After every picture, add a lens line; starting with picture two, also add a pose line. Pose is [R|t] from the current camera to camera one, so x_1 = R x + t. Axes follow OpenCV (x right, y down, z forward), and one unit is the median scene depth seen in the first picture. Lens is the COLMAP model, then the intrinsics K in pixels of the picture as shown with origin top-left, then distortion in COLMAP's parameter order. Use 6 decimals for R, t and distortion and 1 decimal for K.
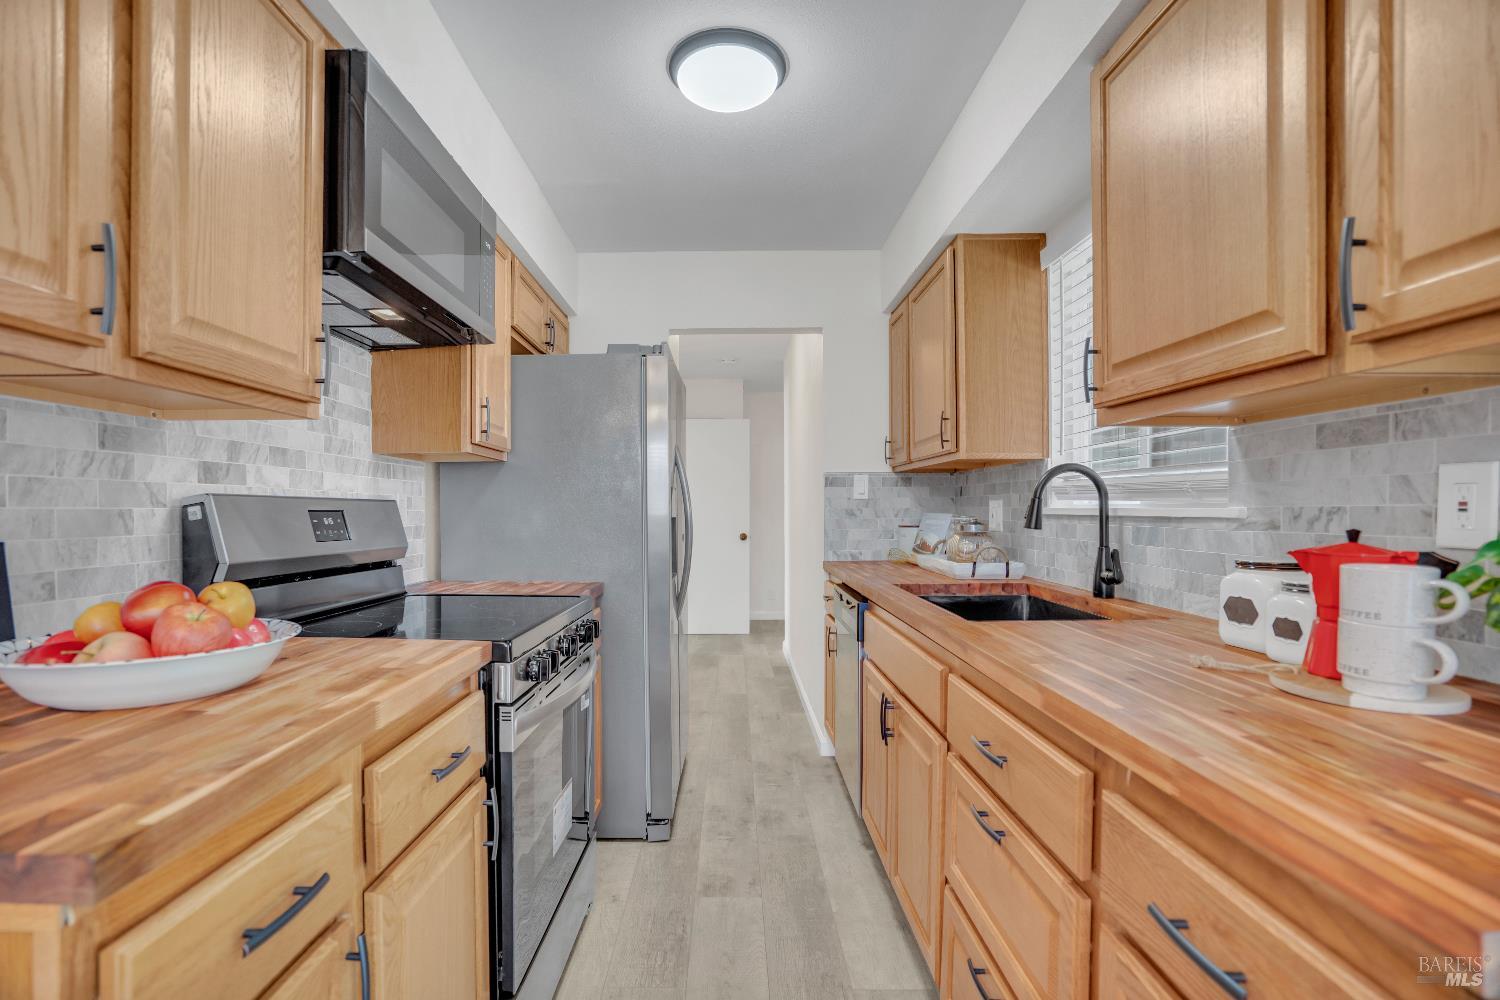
lens RADIAL K [[699.4, 0, 718.2], [0, 699.4, 518.7], [0, 0, 1]] dist [-0.031907, 0.004475]
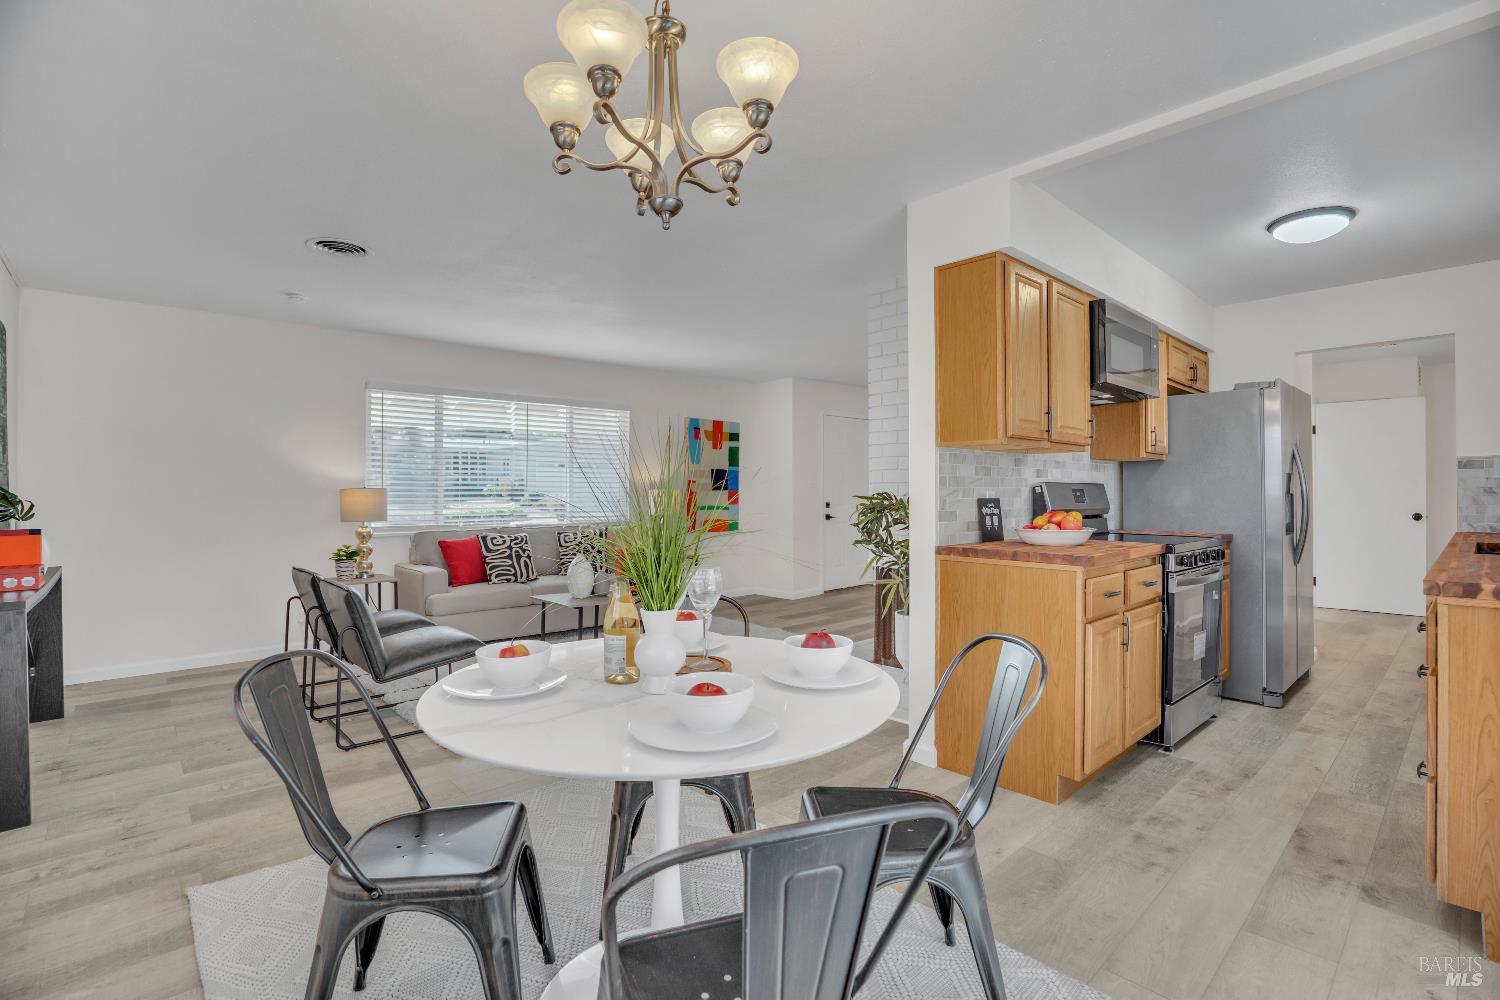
lens RADIAL K [[699.4, 0, 749.0], [0, 699.4, 491.7], [0, 0, 1]] dist [-0.031907, 0.004475]
pose [[0.689127, 0.001205, -0.724640, 0.242391], [-0.008325, 0.999946, -0.006254, 0.015463], [0.724593, 0.010342, 0.689099, -0.992819]]
